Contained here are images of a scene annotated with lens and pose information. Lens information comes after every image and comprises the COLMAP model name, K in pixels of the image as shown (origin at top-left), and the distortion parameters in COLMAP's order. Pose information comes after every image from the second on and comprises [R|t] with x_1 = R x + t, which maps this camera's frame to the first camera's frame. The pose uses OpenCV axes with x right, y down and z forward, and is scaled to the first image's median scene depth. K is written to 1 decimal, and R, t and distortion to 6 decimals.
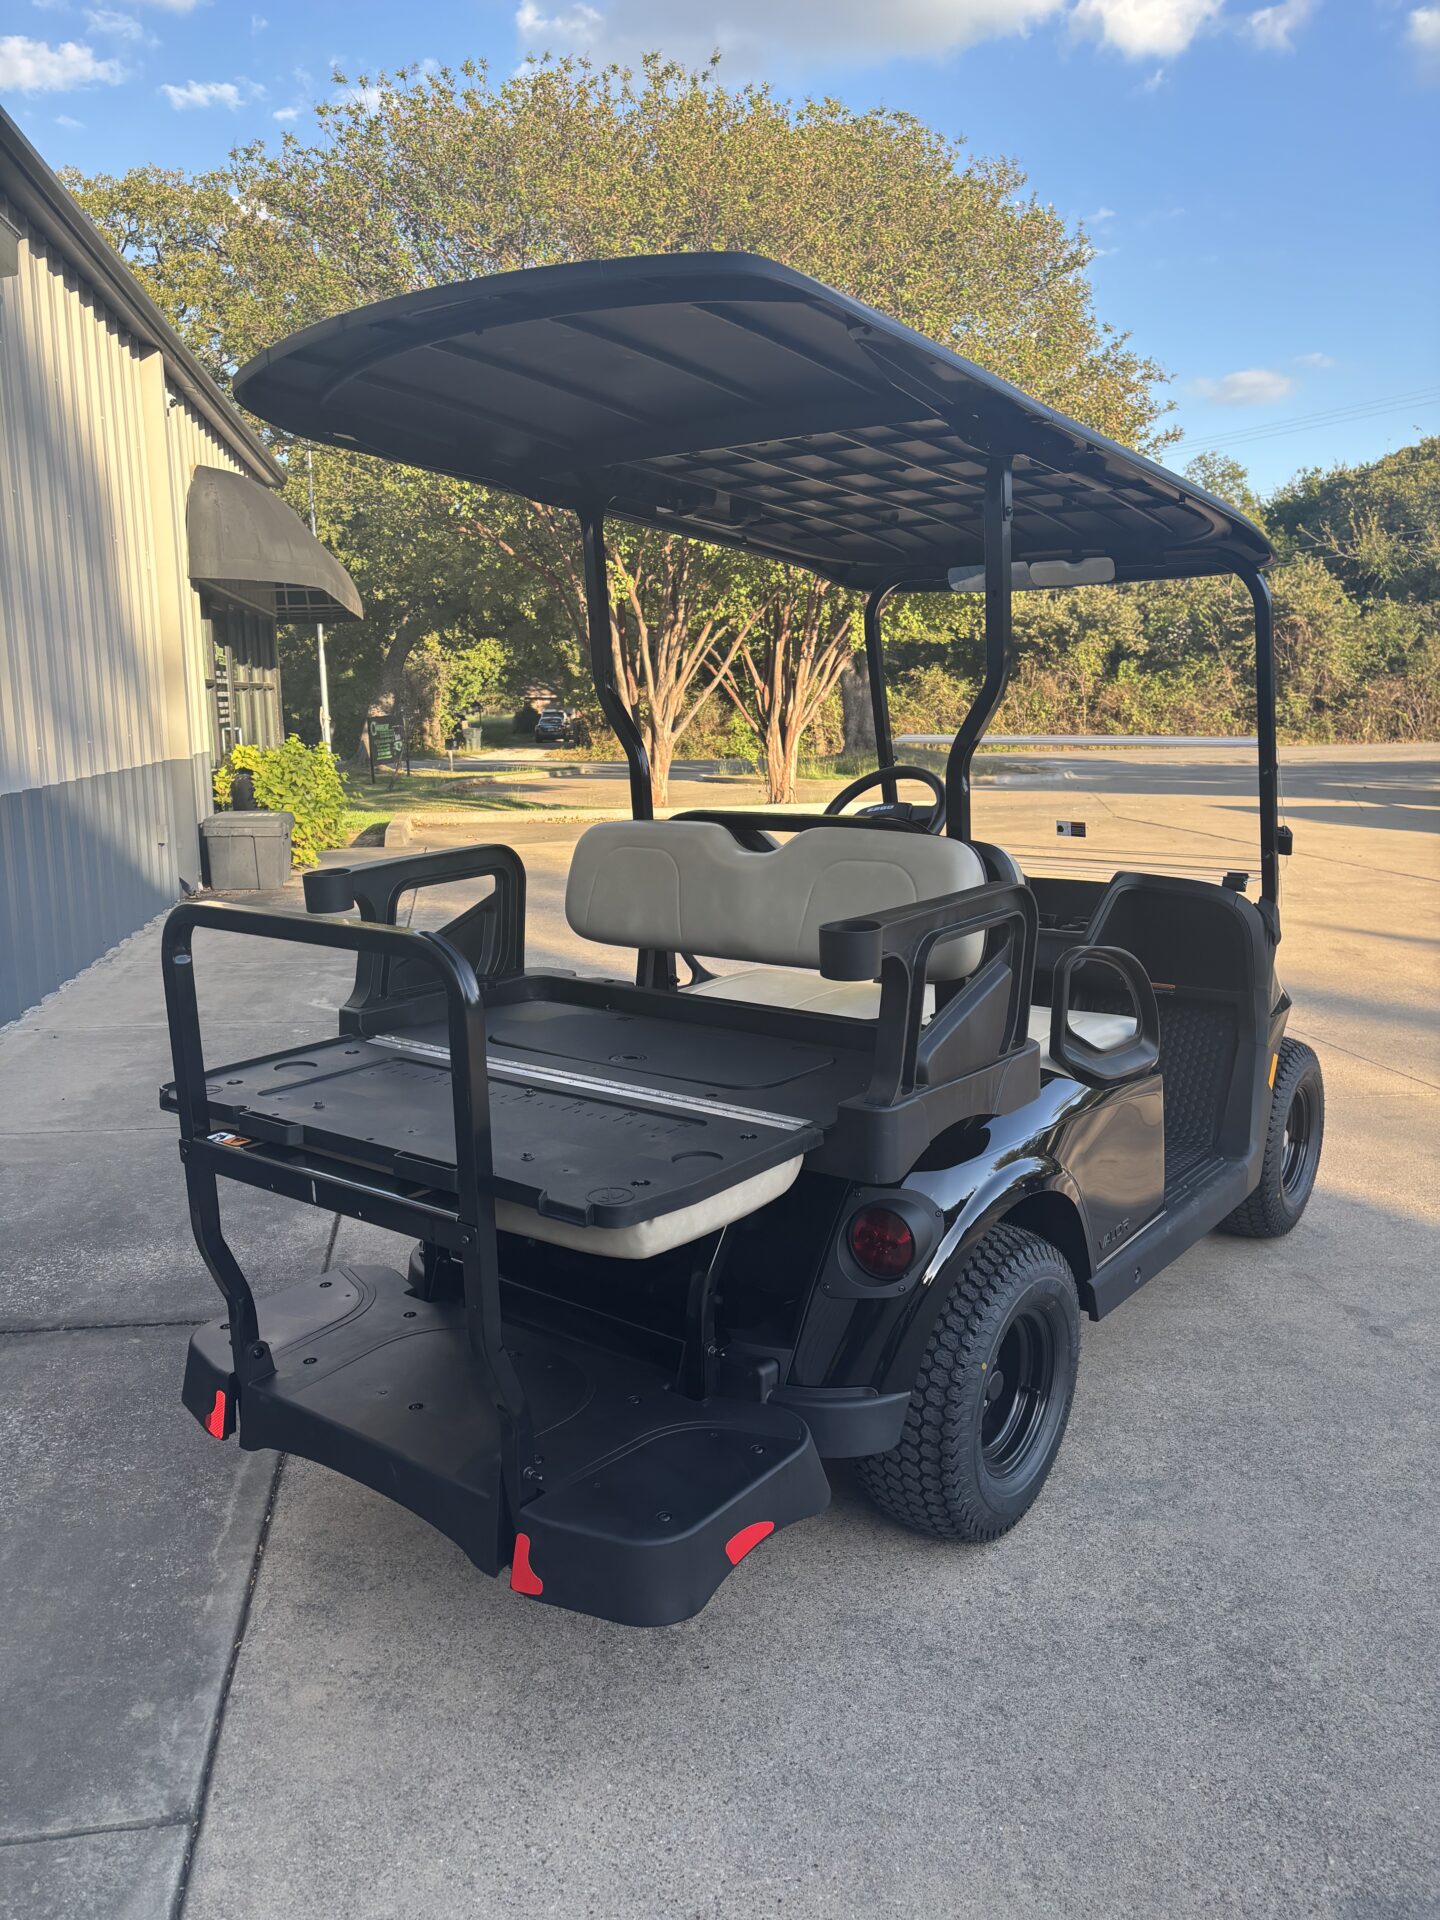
lens RADIAL K [[1440.1, 0, 720.0], [0, 1440.1, 960.0], [0, 0, 1]] dist [0.060675, -0.068344]
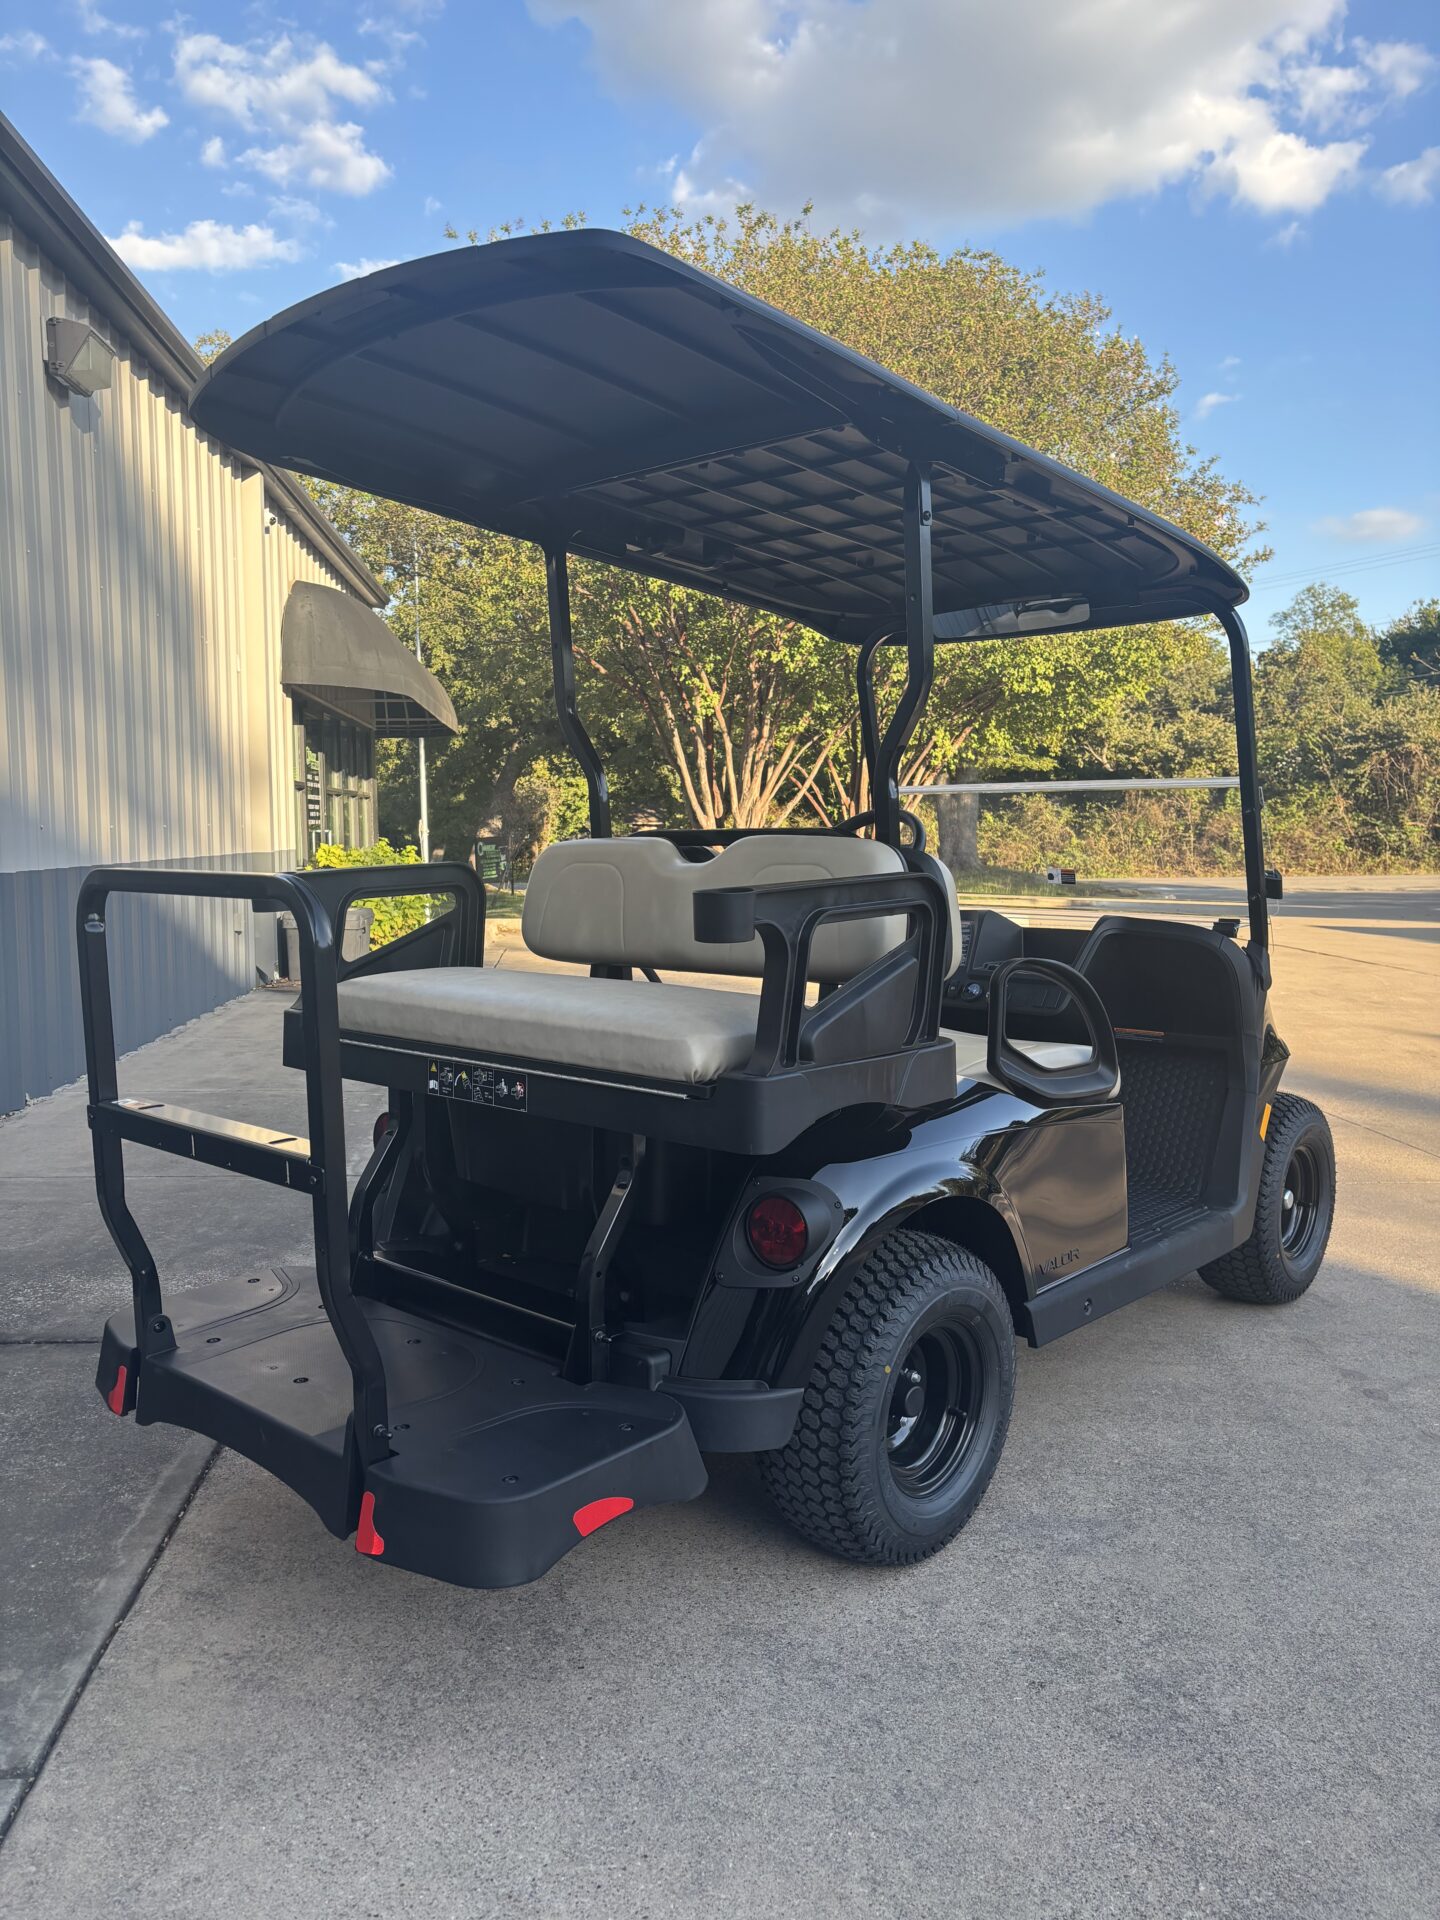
lens RADIAL K [[1441.8, 0, 721.3], [0, 1441.8, 969.1], [0, 0, 1]] dist [0.063377, -0.071323]
pose [[0.996746, 0.014119, -0.079363, 0.128168], [-0.020950, 0.996082, -0.085914, 0.088327], [0.077839, 0.087297, 0.993137, 0.005537]]
